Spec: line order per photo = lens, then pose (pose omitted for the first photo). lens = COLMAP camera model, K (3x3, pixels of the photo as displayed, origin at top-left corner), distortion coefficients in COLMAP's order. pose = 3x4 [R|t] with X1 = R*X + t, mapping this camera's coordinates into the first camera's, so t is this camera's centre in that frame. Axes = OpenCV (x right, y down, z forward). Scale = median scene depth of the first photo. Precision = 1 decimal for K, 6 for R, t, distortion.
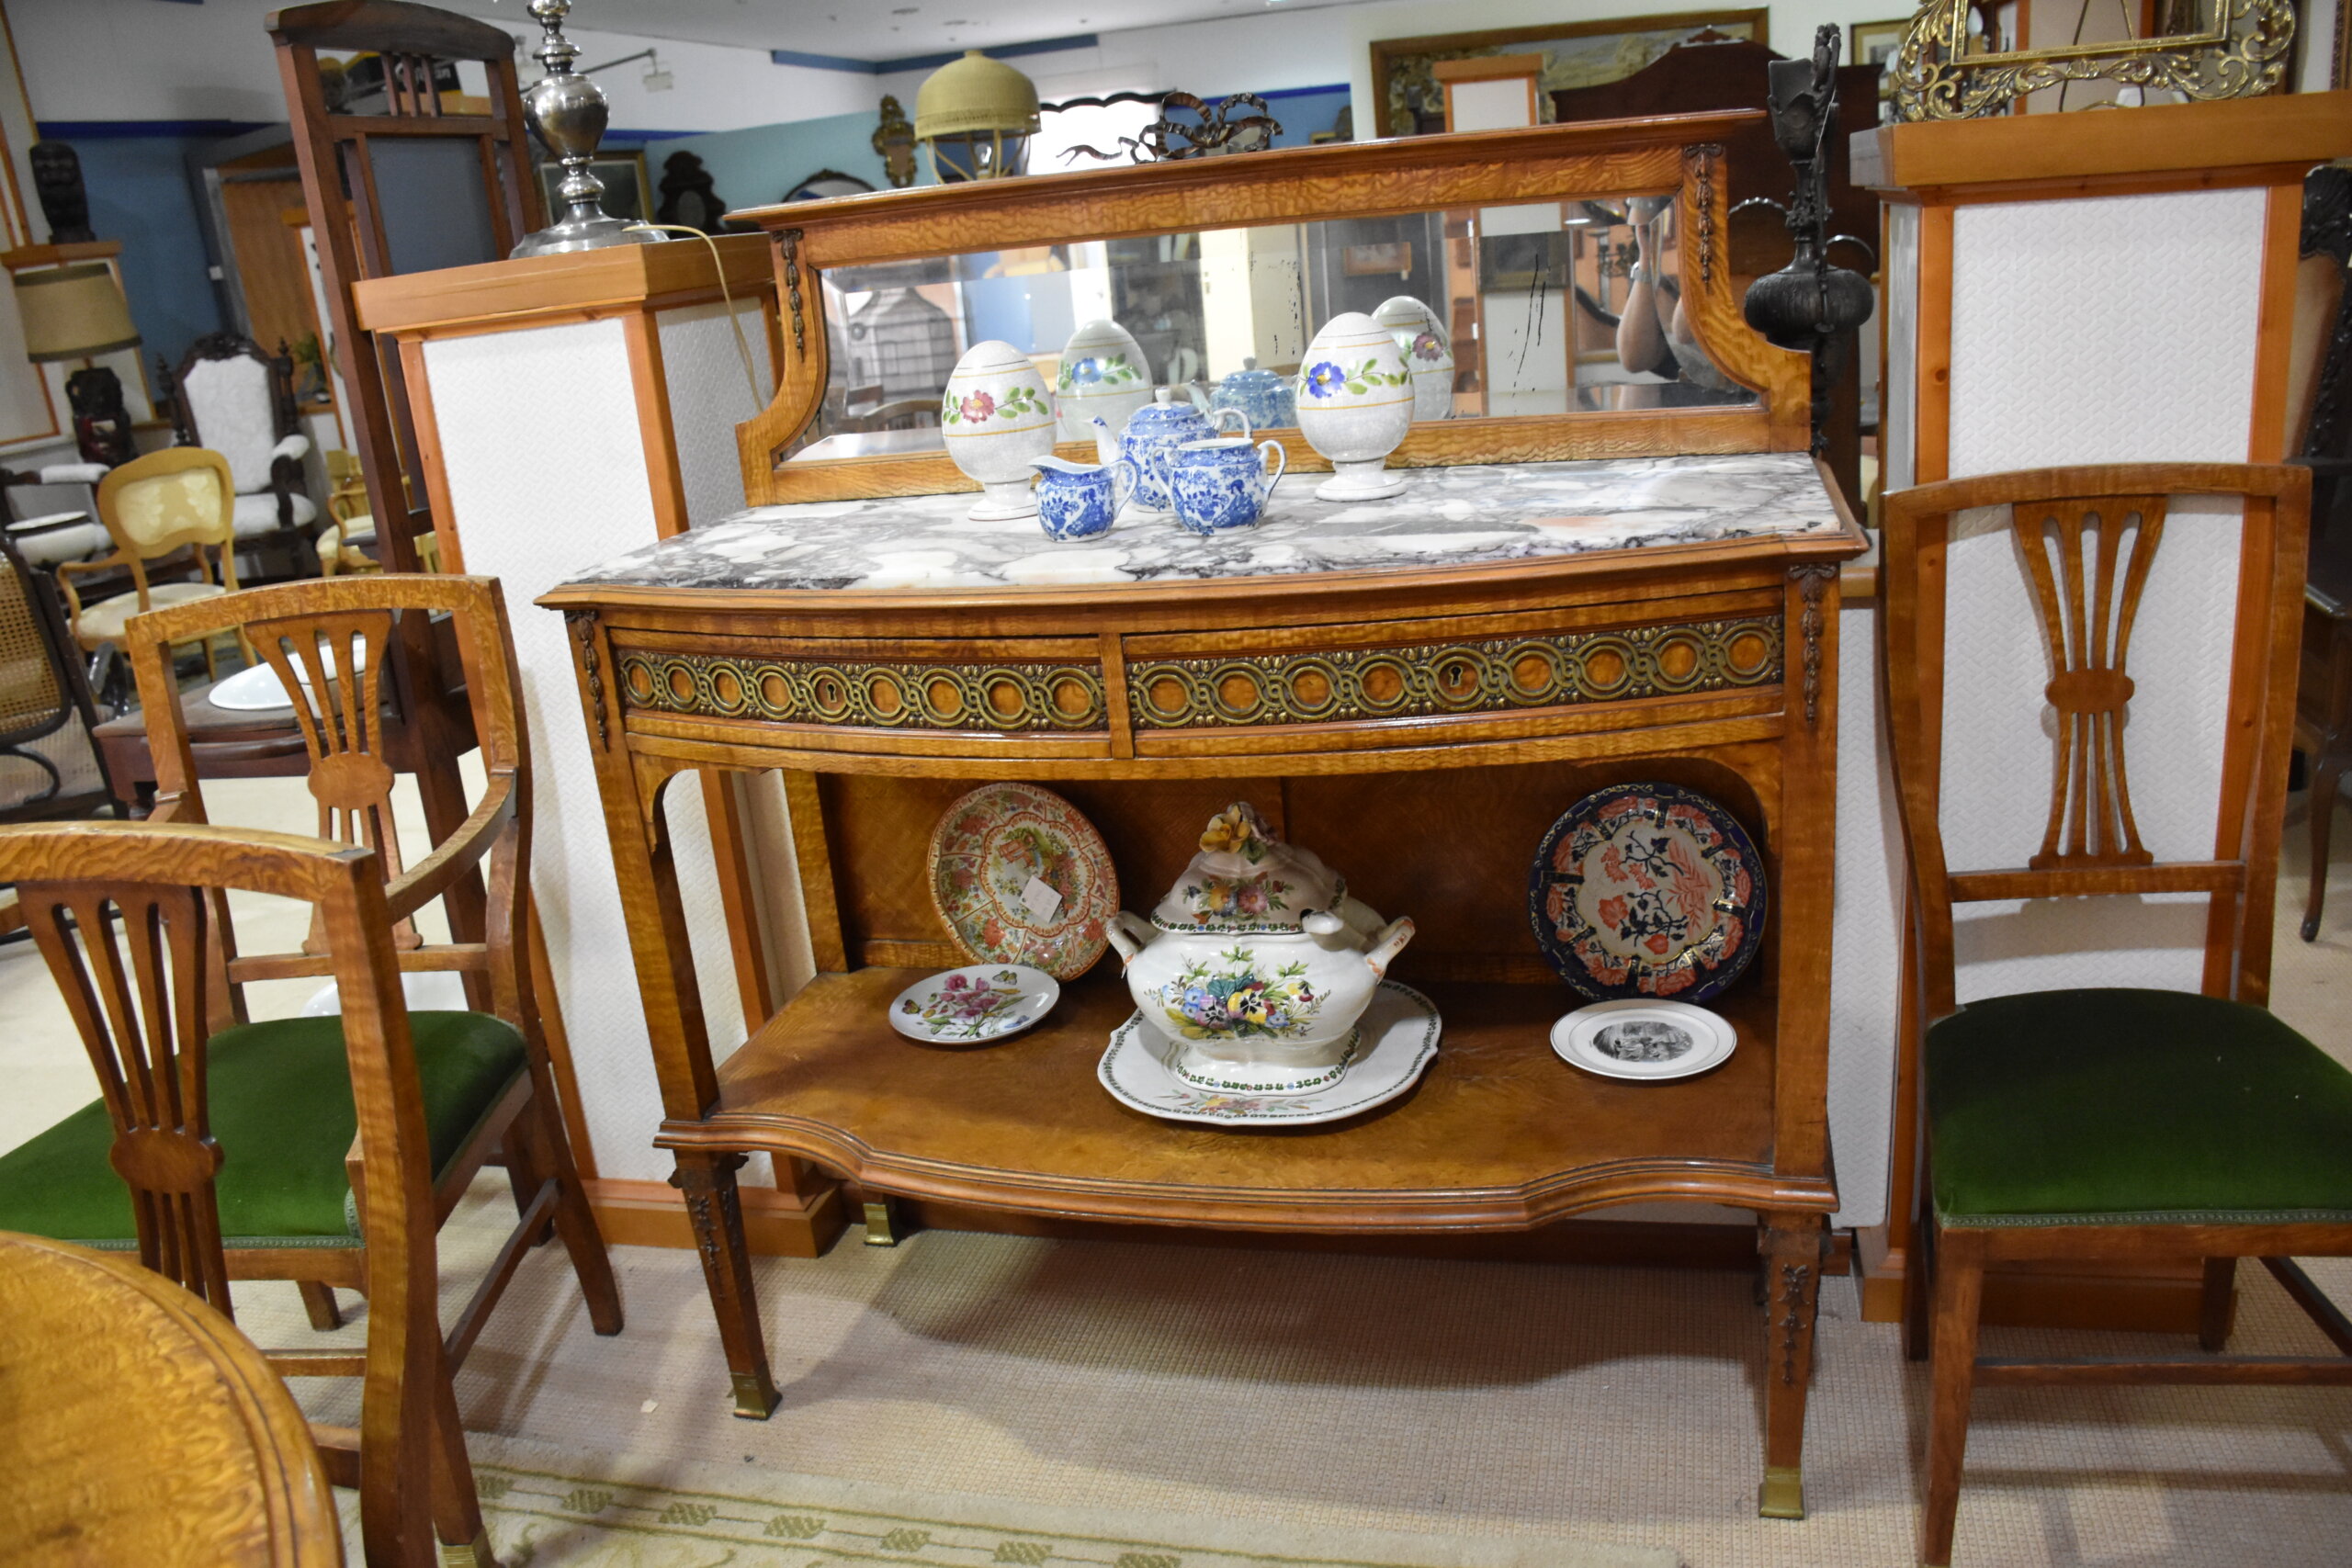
lens RADIAL K [[1839.2, 0, 1170.5], [0, 1839.2, 815.0], [0, 0, 1]] dist [-0.165452, 0.110961]
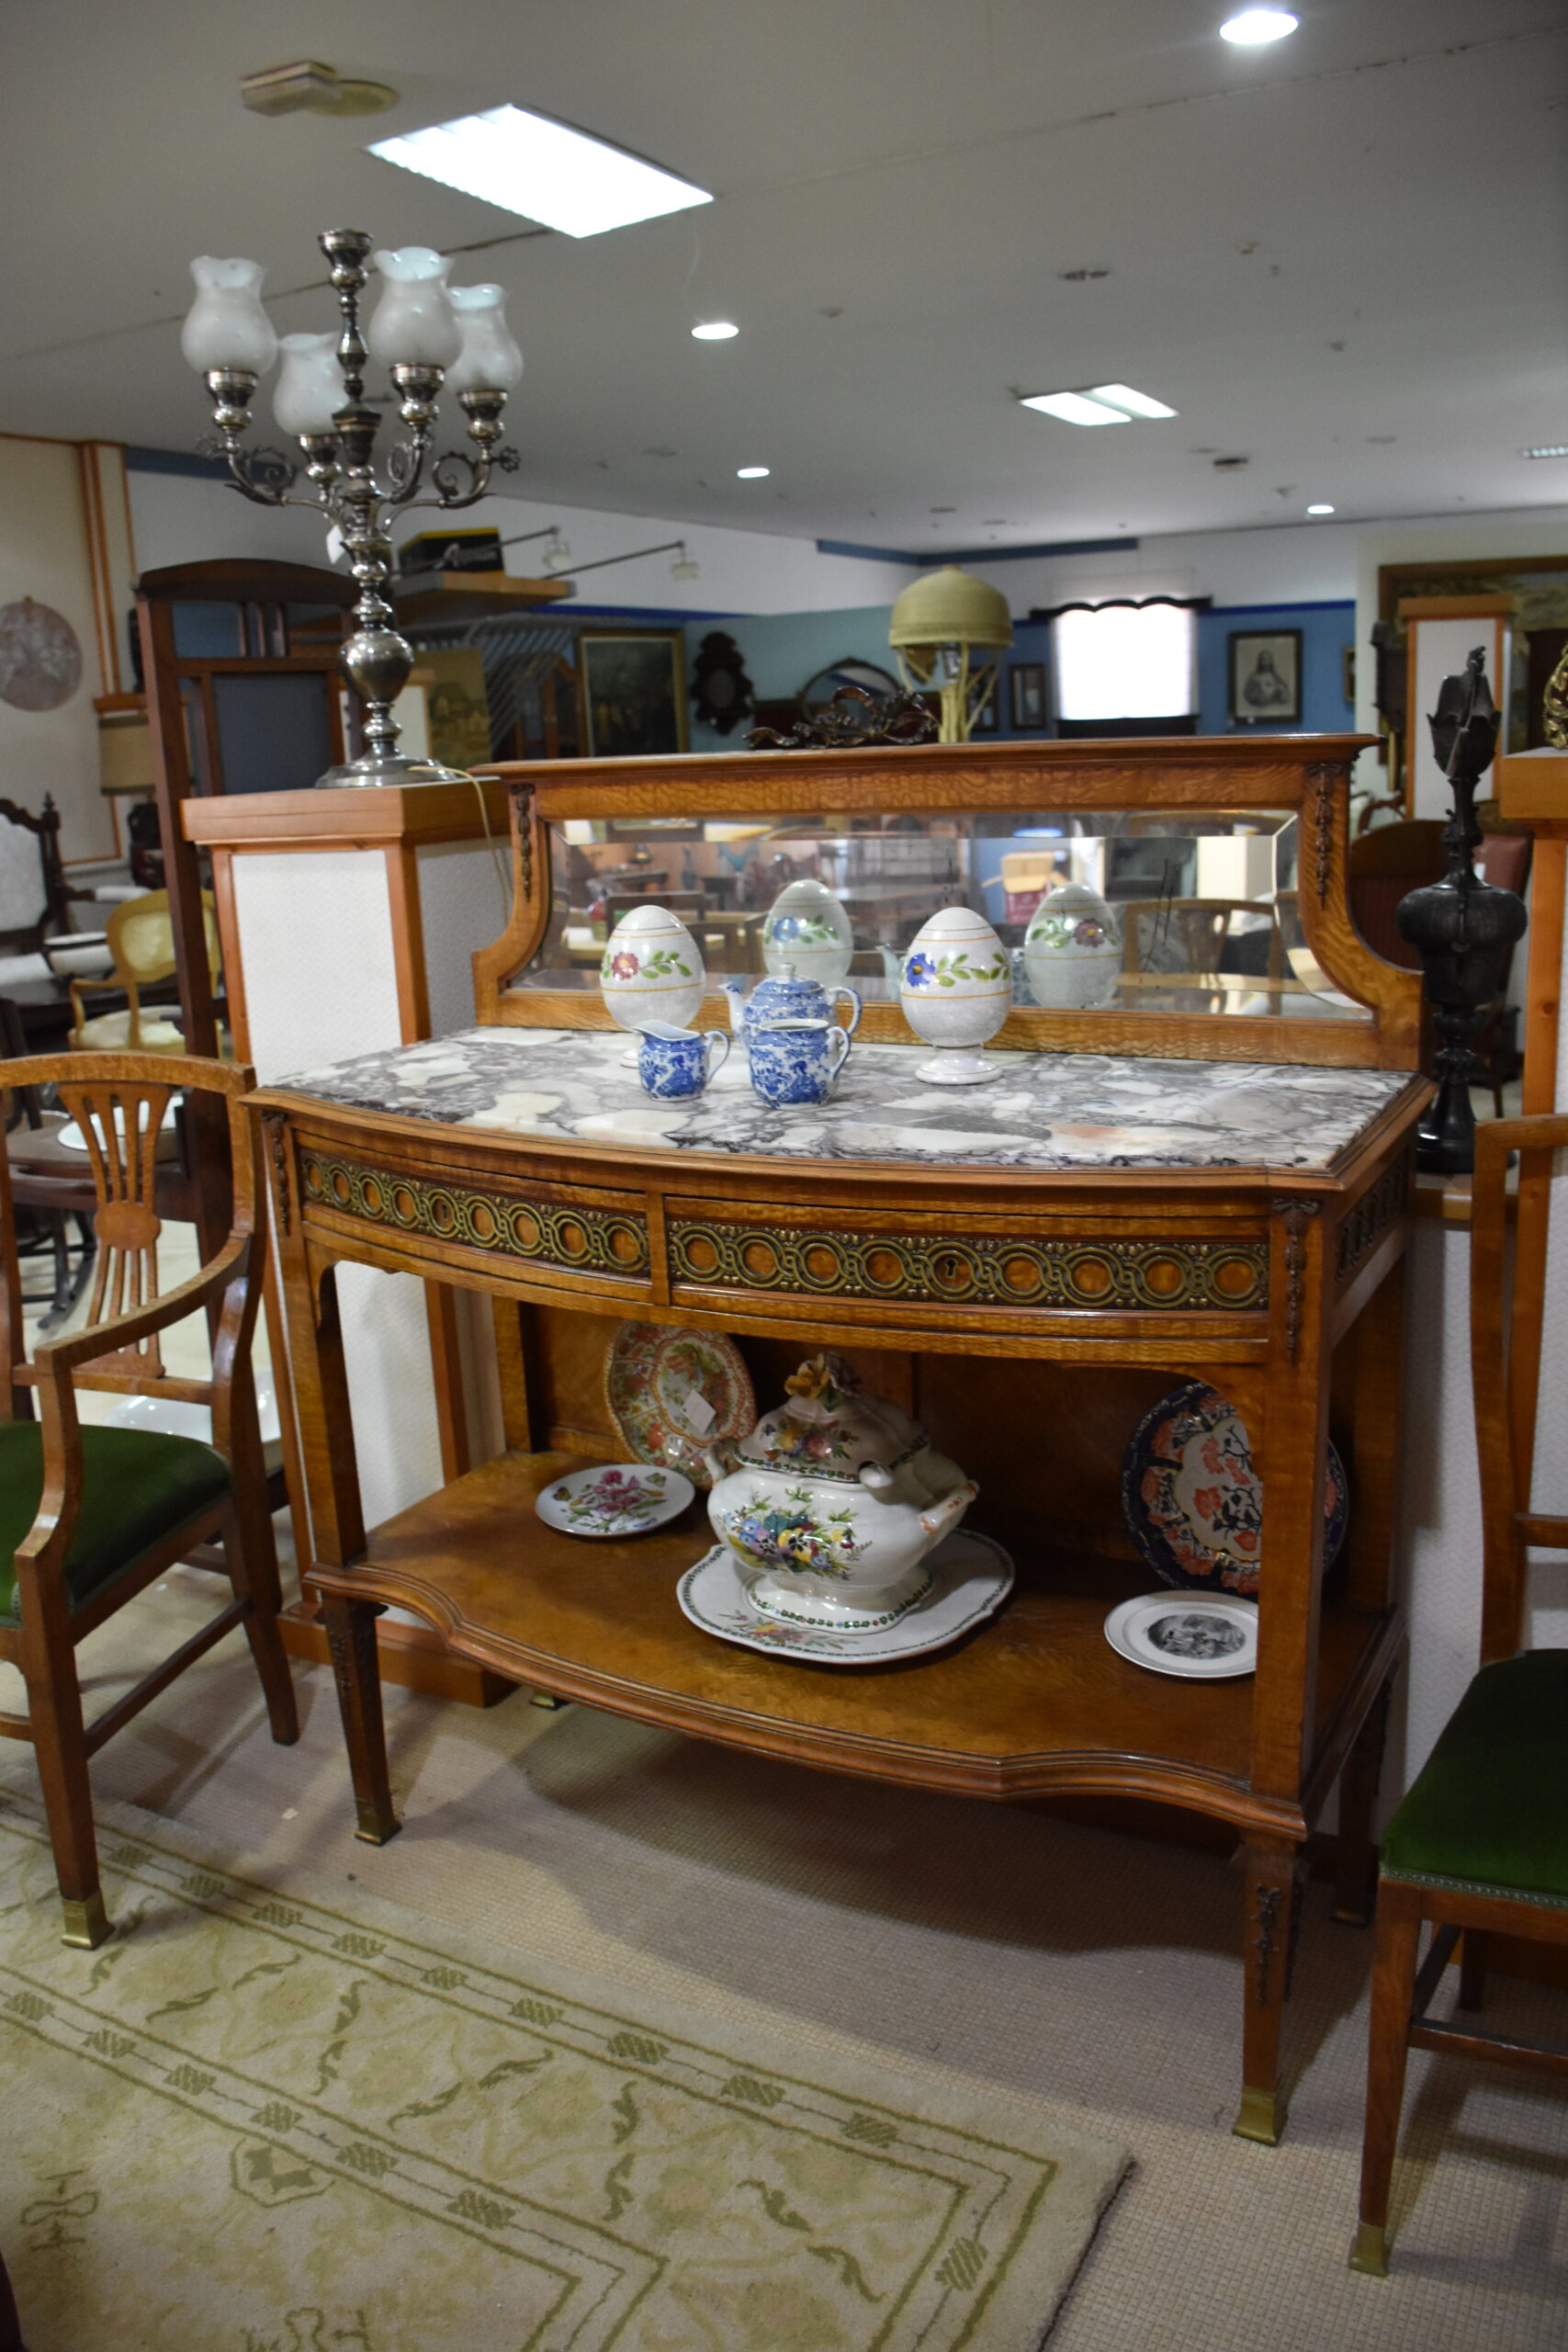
lens RADIAL K [[1839.2, 0, 742.7], [0, 1839.2, 1162.7], [0, 0, 1]] dist [-0.165452, 0.110961]
pose [[0.964172, 0.104655, -0.243761, 0.235016], [-0.120834, 0.991291, -0.052350, -0.053208], [0.236159, 0.079929, 0.968421, -0.049882]]
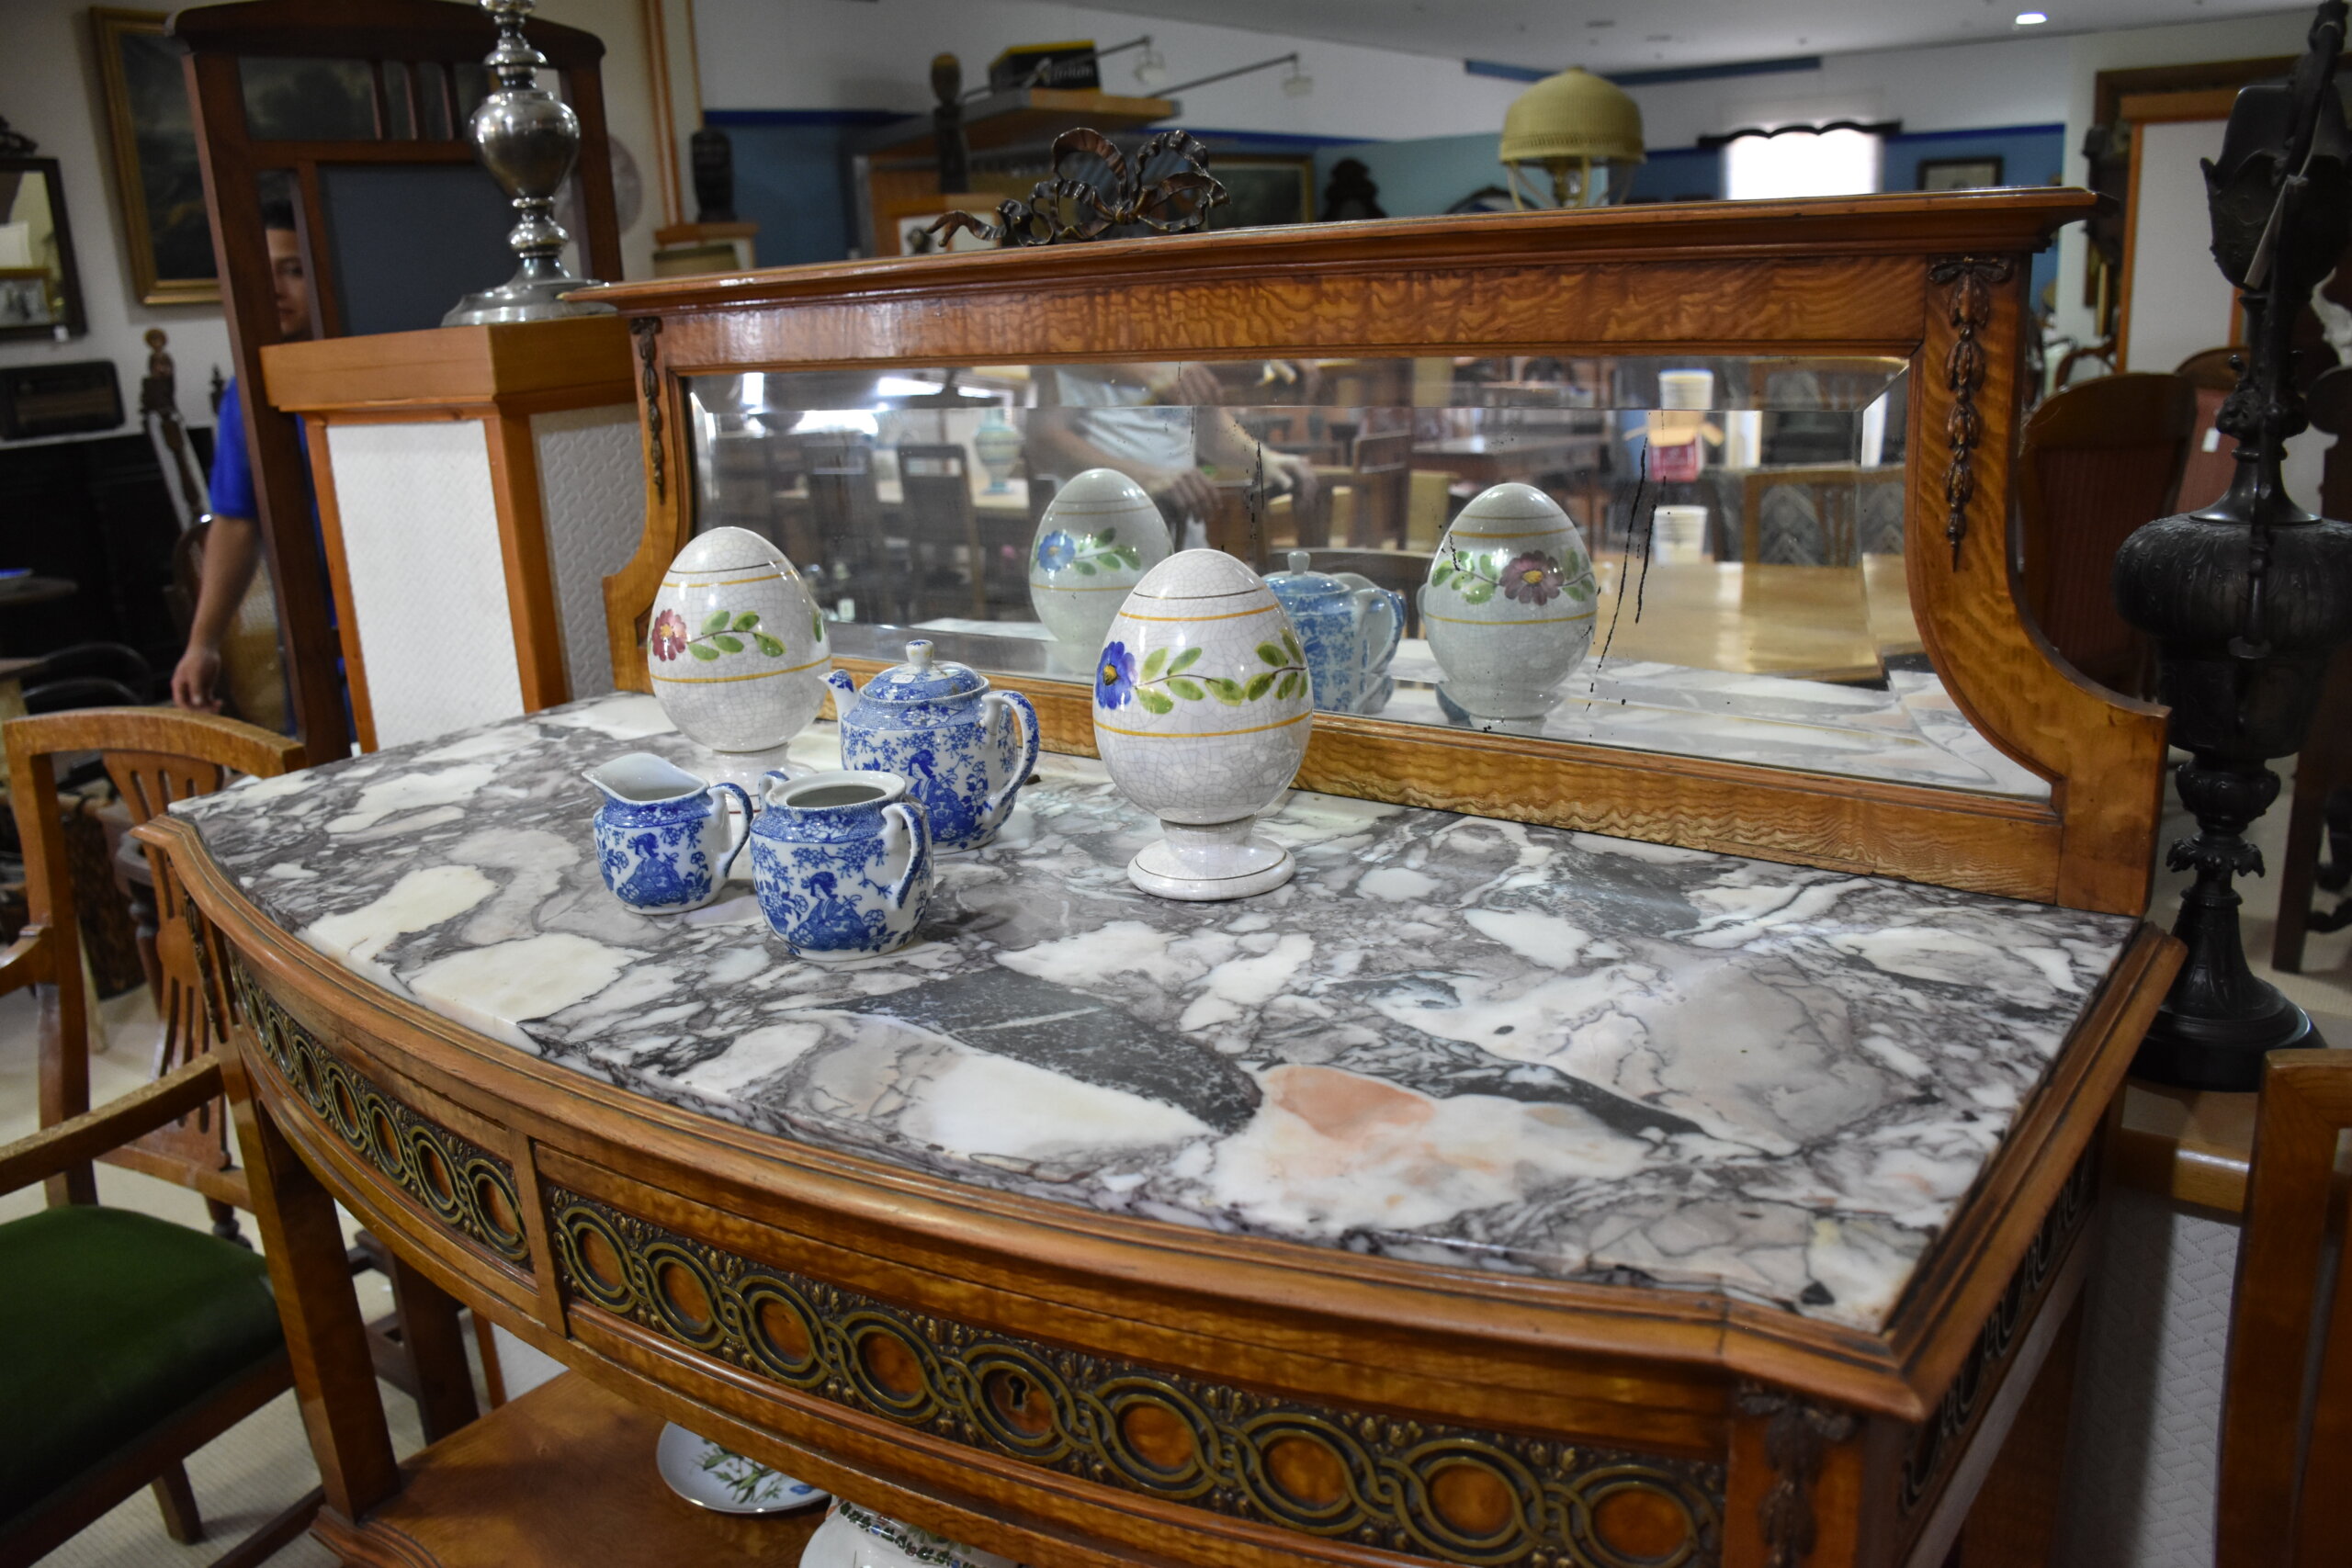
lens RADIAL K [[1821.1, 0, 1168.3], [0, 1821.1, 808.4], [0, 0, 1]] dist [-0.158934, 0.103558]
pose [[0.920833, 0.149733, -0.360066, 0.271570], [-0.151715, 0.988158, 0.022928, -0.195719], [0.359235, 0.033514, 0.932645, 0.461113]]
